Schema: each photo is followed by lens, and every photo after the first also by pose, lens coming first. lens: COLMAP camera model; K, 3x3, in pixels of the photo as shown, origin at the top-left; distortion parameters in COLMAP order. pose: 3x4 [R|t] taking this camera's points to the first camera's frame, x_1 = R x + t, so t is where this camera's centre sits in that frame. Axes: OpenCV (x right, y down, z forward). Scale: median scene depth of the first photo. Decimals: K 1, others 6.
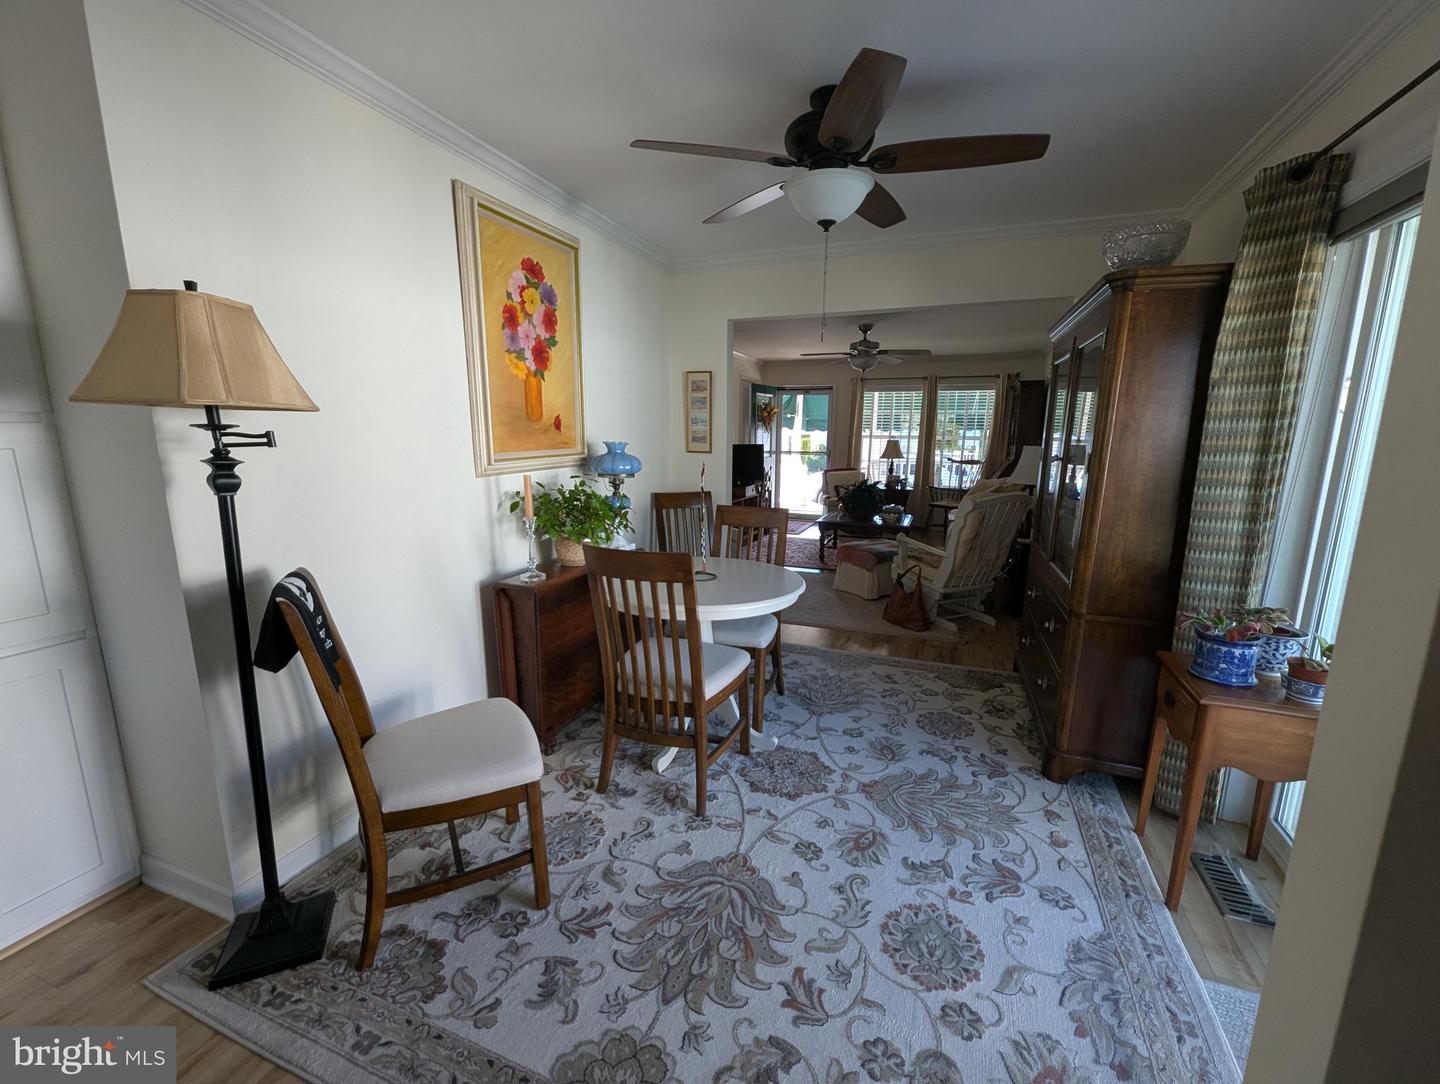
lens RADIAL K [[611.4, 0, 720.0], [0, 611.4, 542.0], [0, 0, 1]] dist [-0.000887, -0.000189]
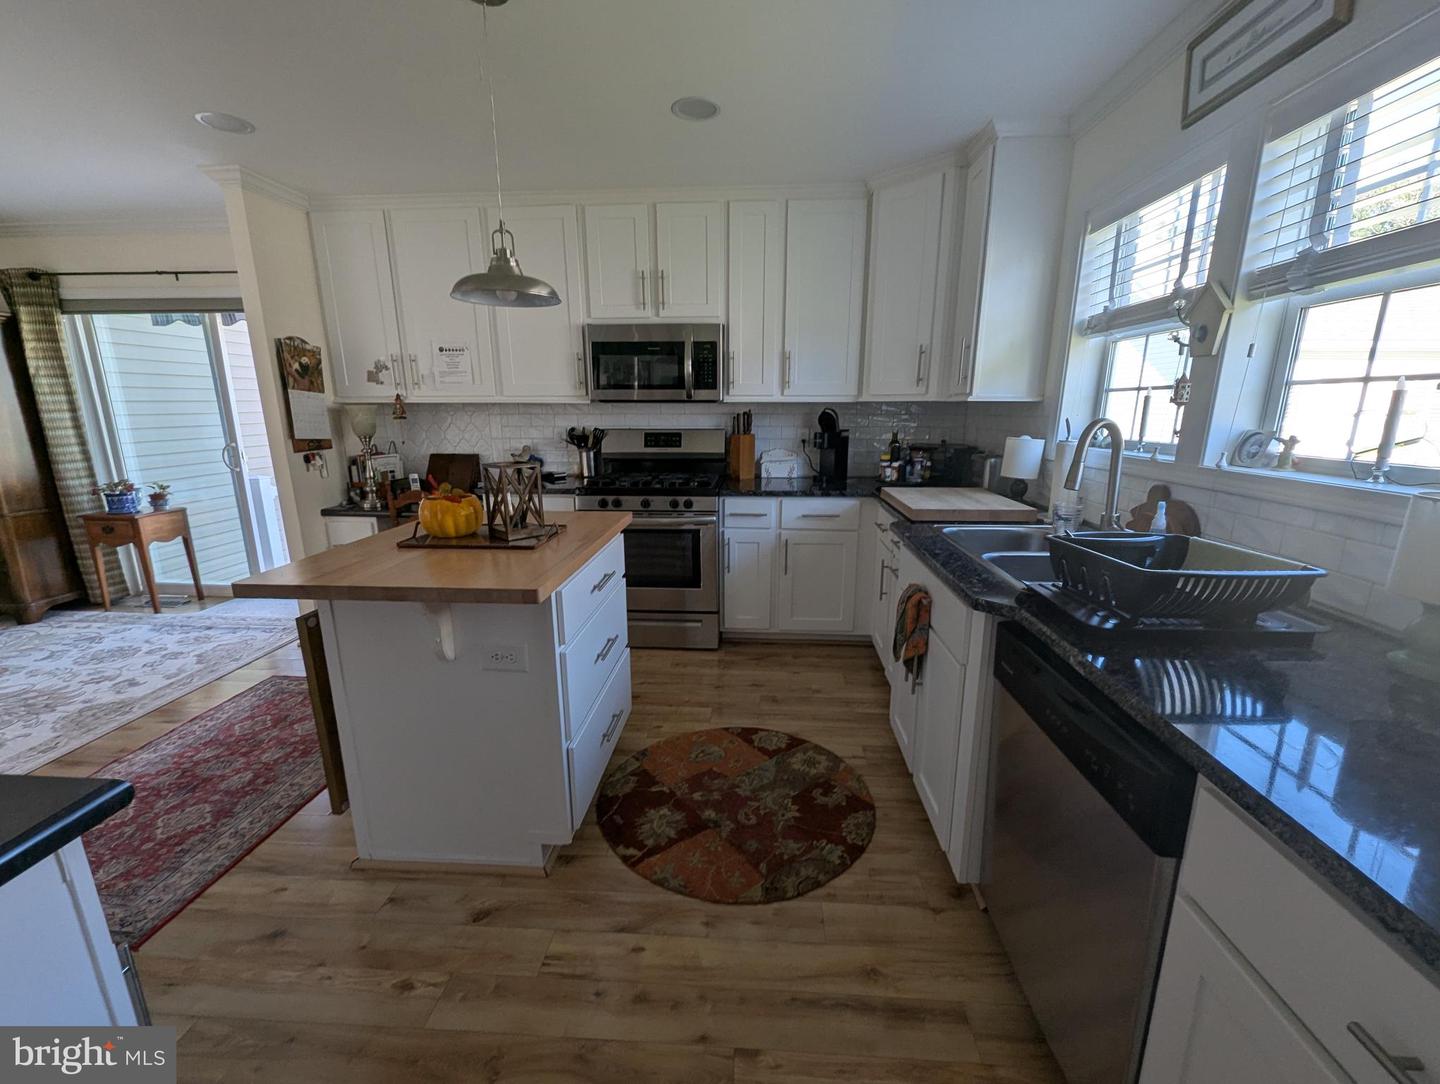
lens RADIAL K [[593.0, 0, 720.0], [0, 593.0, 542.0], [0, 0, 1]] dist [0.001787, -0.000090]
pose [[-0.294509, -0.226460, 0.928429, -1.876608], [0.184878, 0.939662, 0.287845, 0.103352], [-0.937595, 0.256419, -0.234871, -0.507382]]
